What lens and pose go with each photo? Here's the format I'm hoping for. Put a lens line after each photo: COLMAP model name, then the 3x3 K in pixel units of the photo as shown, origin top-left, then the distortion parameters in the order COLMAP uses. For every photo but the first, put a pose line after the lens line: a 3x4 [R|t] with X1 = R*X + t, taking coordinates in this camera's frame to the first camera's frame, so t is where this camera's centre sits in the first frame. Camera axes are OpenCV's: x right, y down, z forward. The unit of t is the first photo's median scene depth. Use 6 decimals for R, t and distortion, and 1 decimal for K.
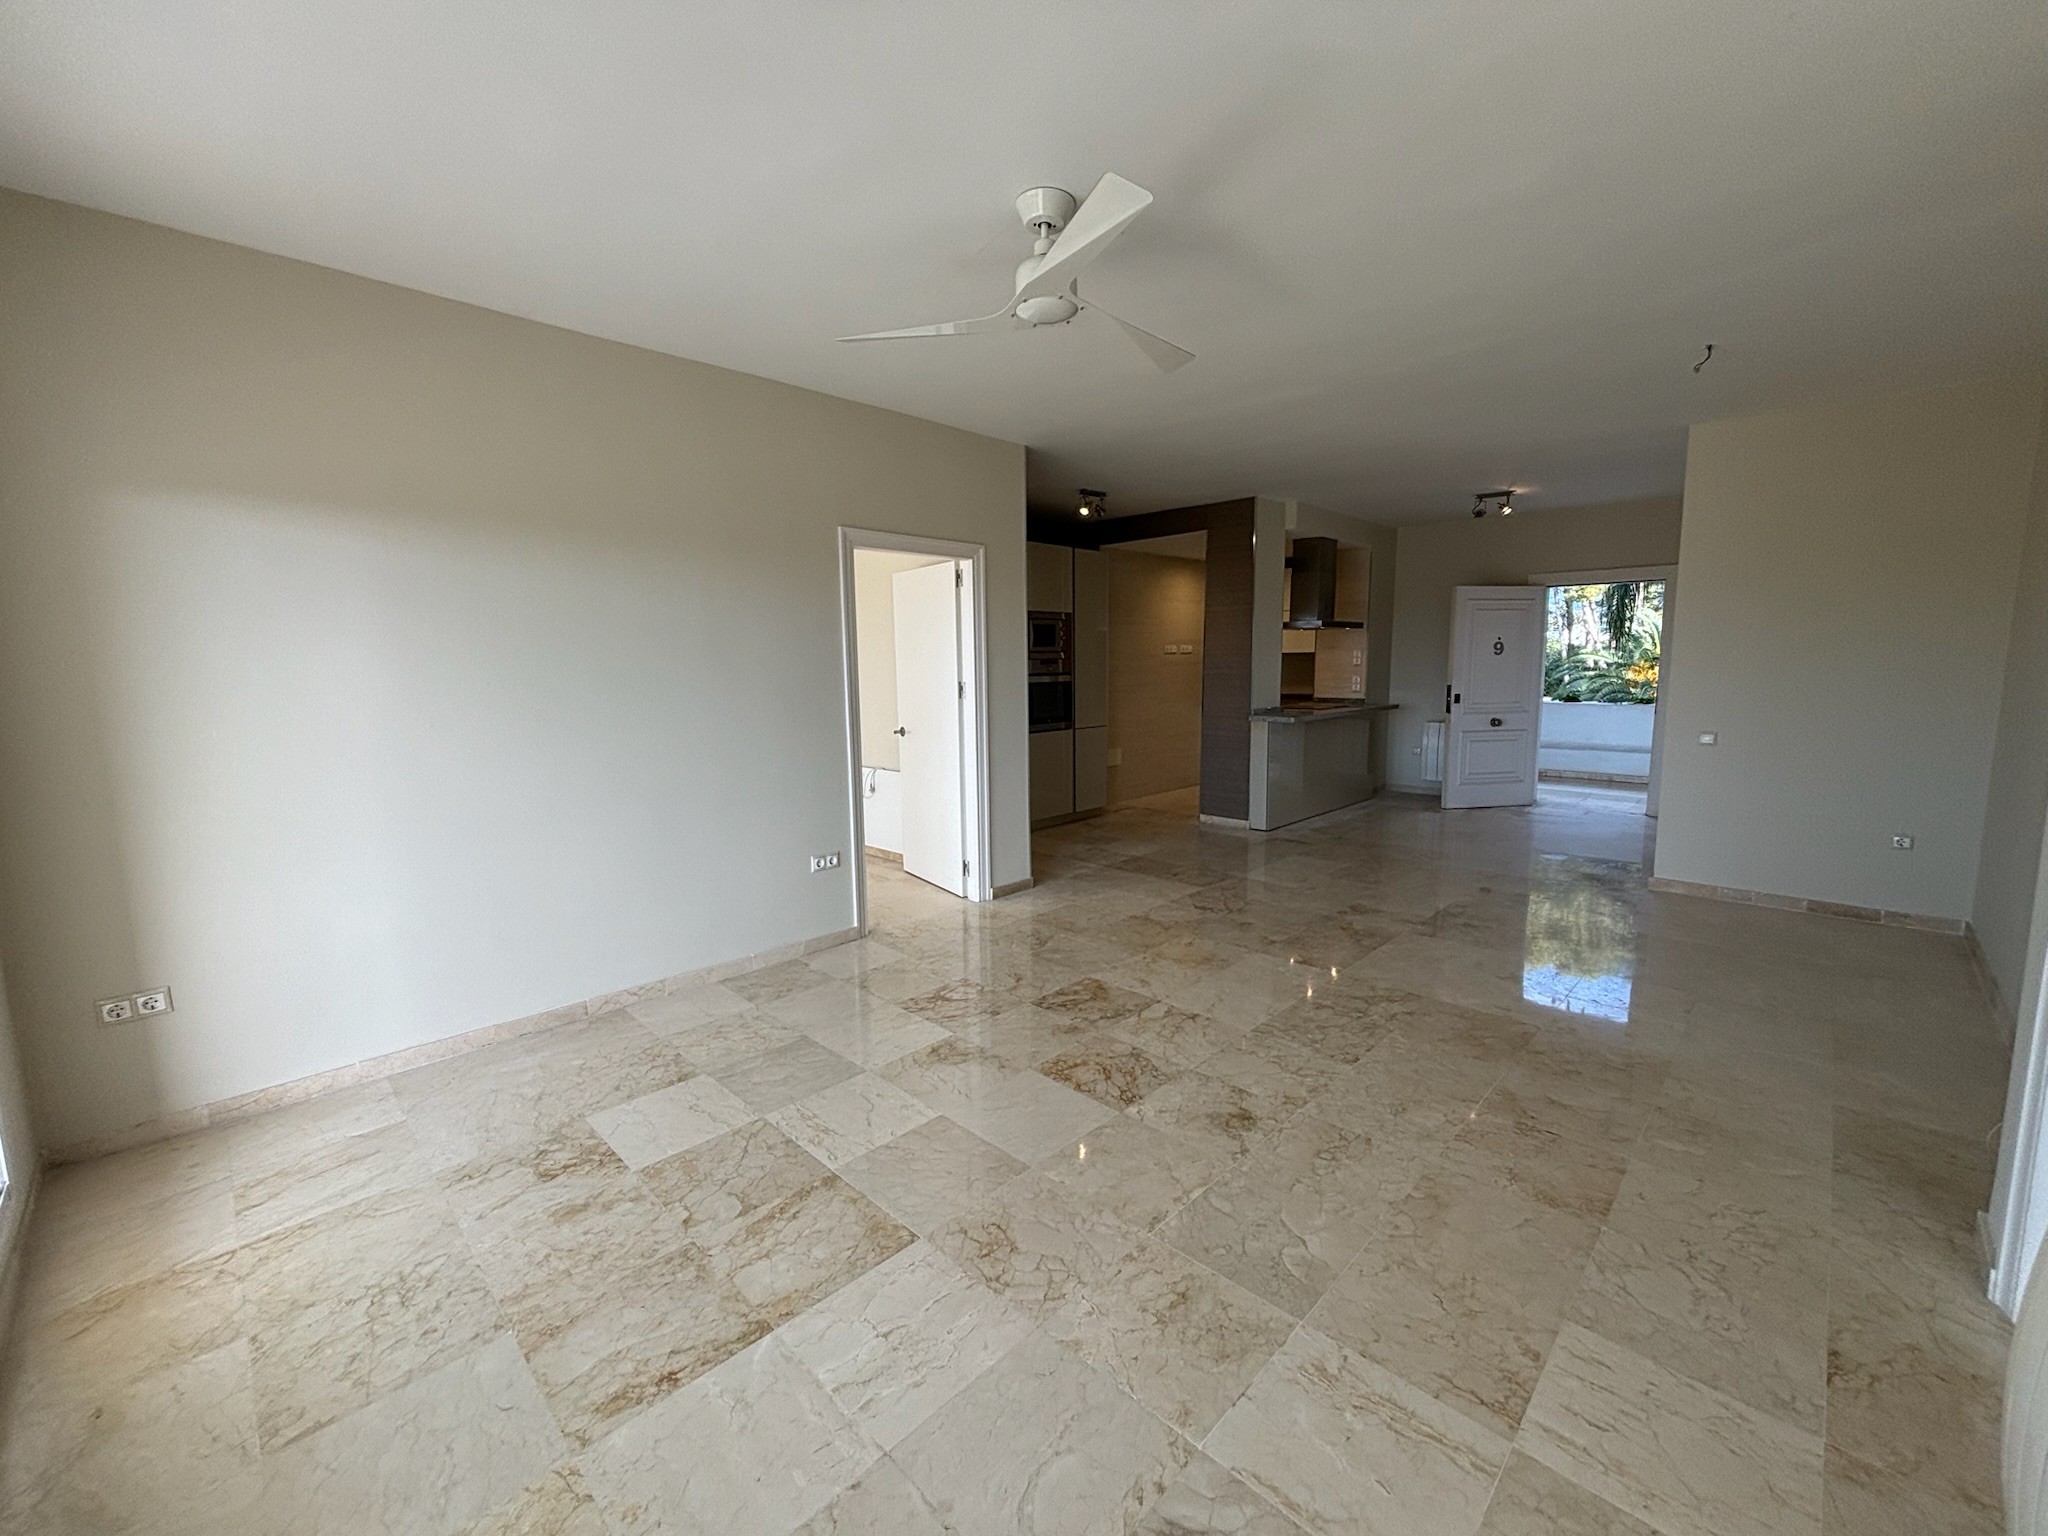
lens RADIAL K [[825.8, 0, 1016.7], [0, 825.8, 763.5], [0, 0, 1]] dist [-0.000231, -0.000290]
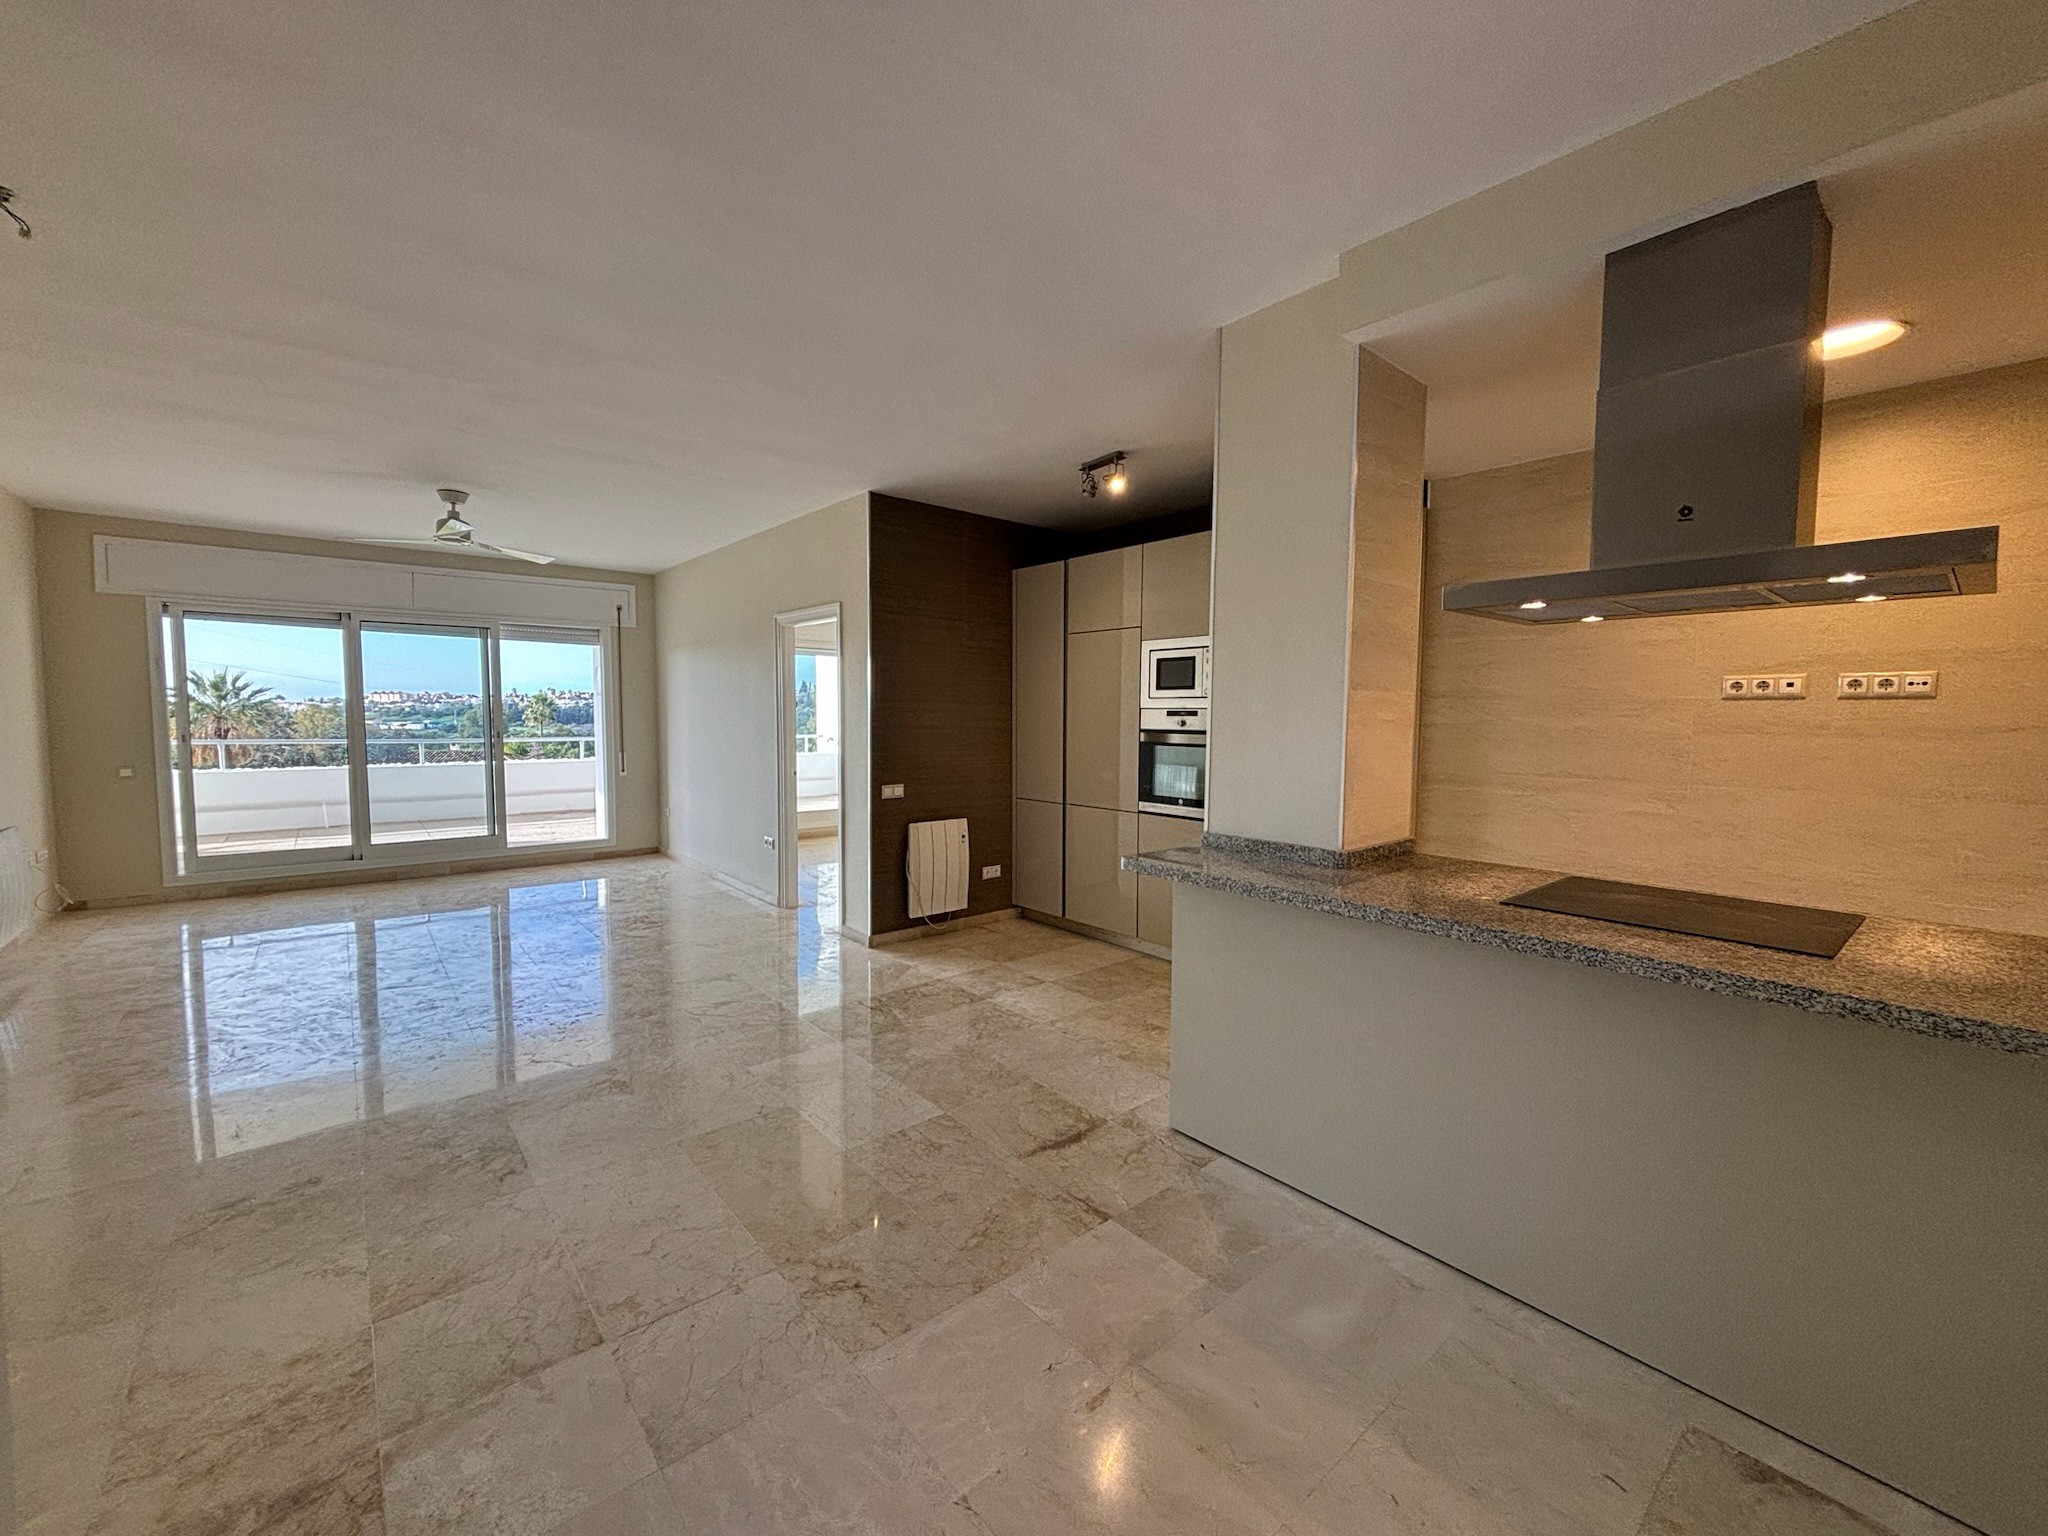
lens RADIAL K [[825.8, 0, 1016.7], [0, 825.8, 763.5], [0, 0, 1]] dist [-0.000231, -0.000290]
pose [[-0.091405, 0.076393, -0.992879, 0.978779], [-0.125460, 0.988225, 0.087585, -0.172269], [0.987879, 0.132572, -0.080744, 1.282597]]
